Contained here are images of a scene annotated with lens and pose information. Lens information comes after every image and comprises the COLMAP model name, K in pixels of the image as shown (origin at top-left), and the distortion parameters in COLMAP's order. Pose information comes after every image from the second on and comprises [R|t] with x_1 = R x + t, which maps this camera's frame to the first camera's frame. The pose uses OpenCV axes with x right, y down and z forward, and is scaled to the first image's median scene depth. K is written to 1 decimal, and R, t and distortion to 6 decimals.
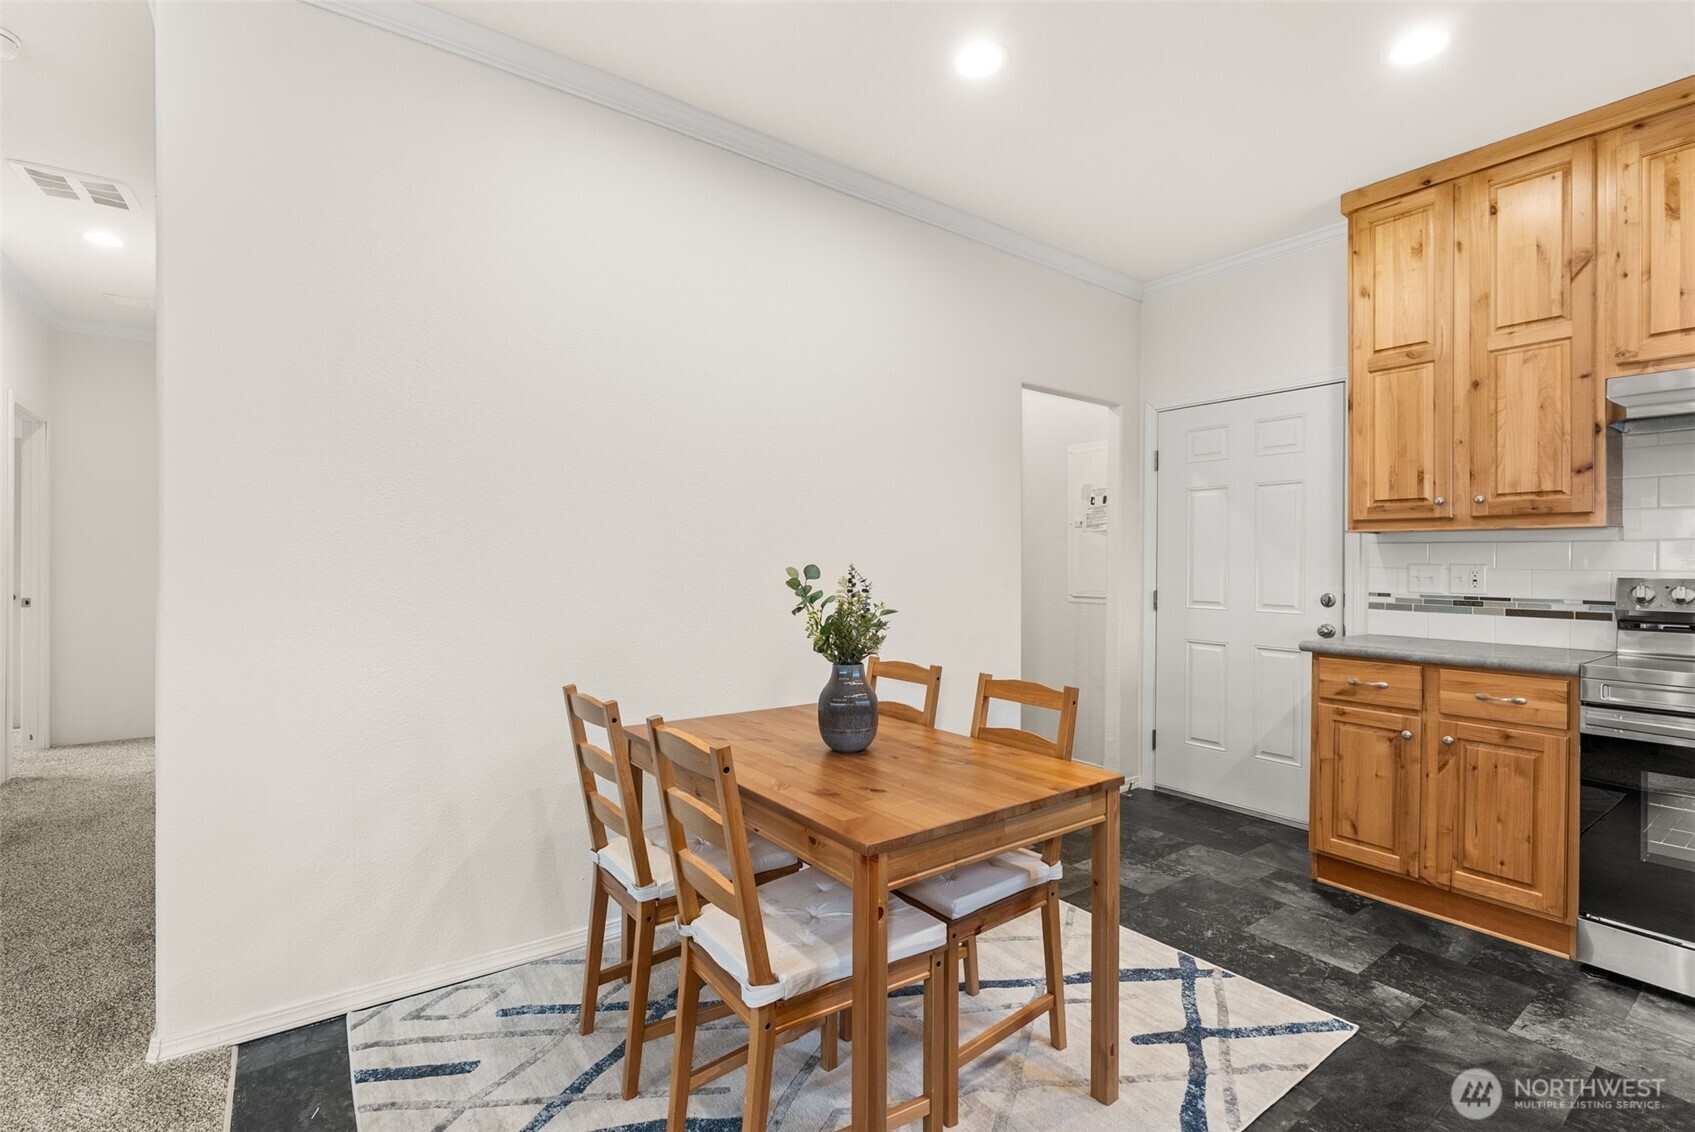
lens RADIAL K [[777.5, 0, 847.1], [0, 777.5, 563.8], [0, 0, 1]] dist [0.002094, 0.000441]
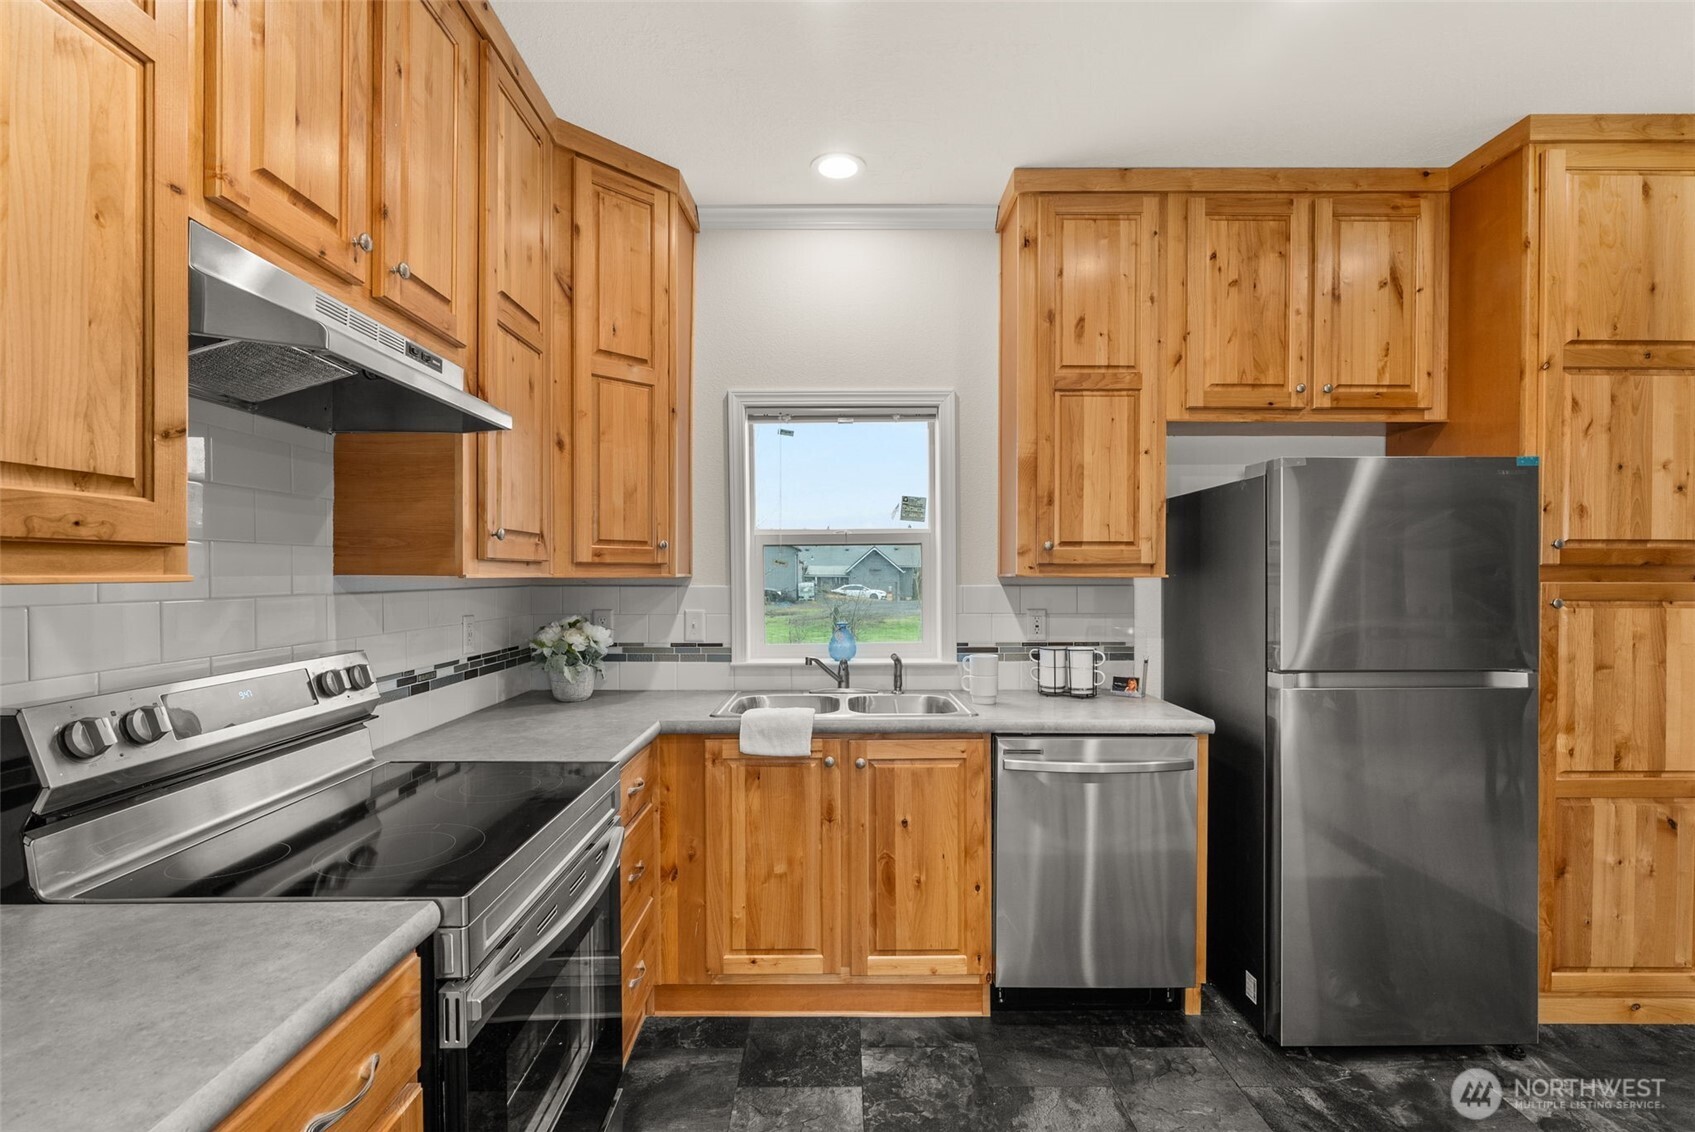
lens RADIAL K [[777.5, 0, 839.6], [0, 777.5, 582.2], [0, 0, 1]] dist [0.002094, 0.000441]
pose [[-0.798262, -0.015254, 0.602117, 0.144535], [-0.003279, 0.999774, 0.020982, -0.079490], [-0.602301, 0.014775, -0.798132, 1.767475]]
